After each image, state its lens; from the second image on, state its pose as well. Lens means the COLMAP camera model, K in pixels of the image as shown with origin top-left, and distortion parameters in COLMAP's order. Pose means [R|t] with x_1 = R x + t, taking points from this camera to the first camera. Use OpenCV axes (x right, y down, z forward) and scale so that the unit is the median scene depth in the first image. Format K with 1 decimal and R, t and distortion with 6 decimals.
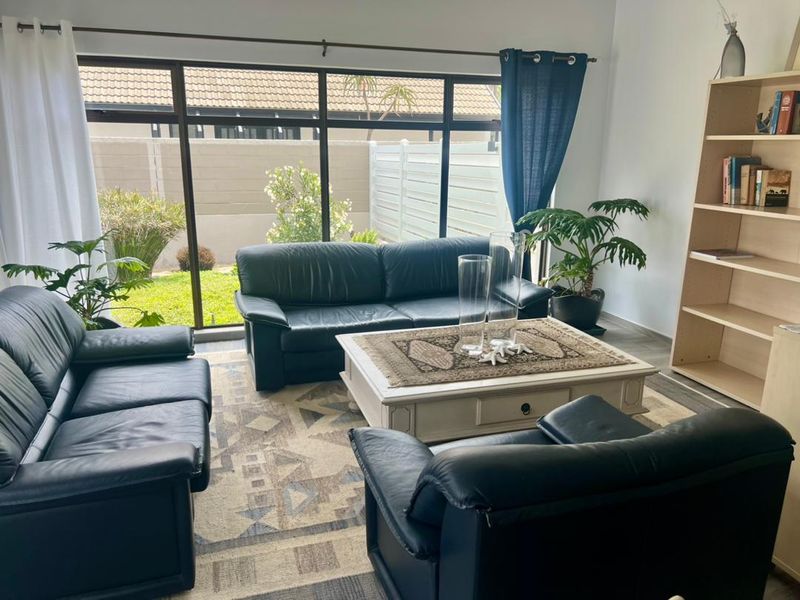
lens RADIAL K [[611.5, 0, 392.3], [0, 611.5, 302.4], [0, 0, 1]] dist [0.053015, -0.061196]
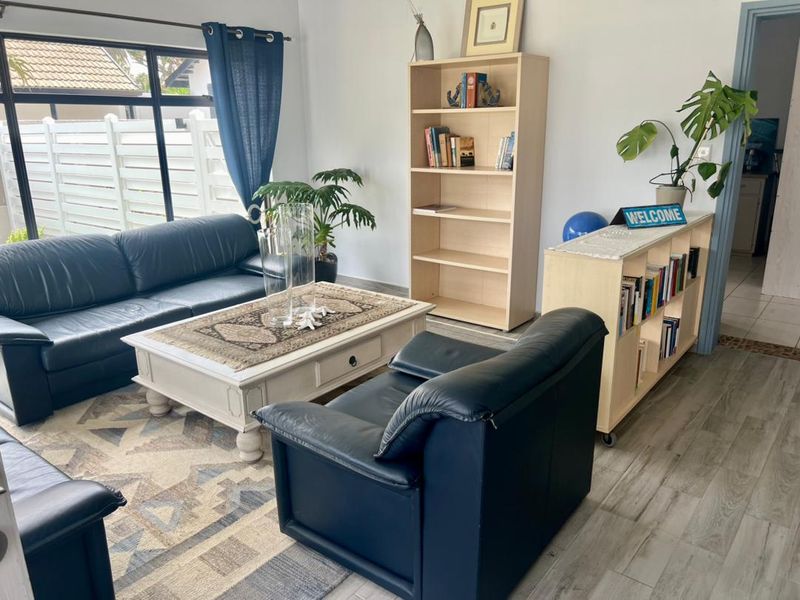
lens RADIAL K [[611.5, 0, 392.3], [0, 611.5, 302.4], [0, 0, 1]] dist [0.053015, -0.061196]
pose [[0.825074, -0.177402, 0.536452, -0.227829], [0.160477, 0.983909, 0.078557, -0.003857], [-0.541756, 0.021273, 0.840267, 0.033171]]
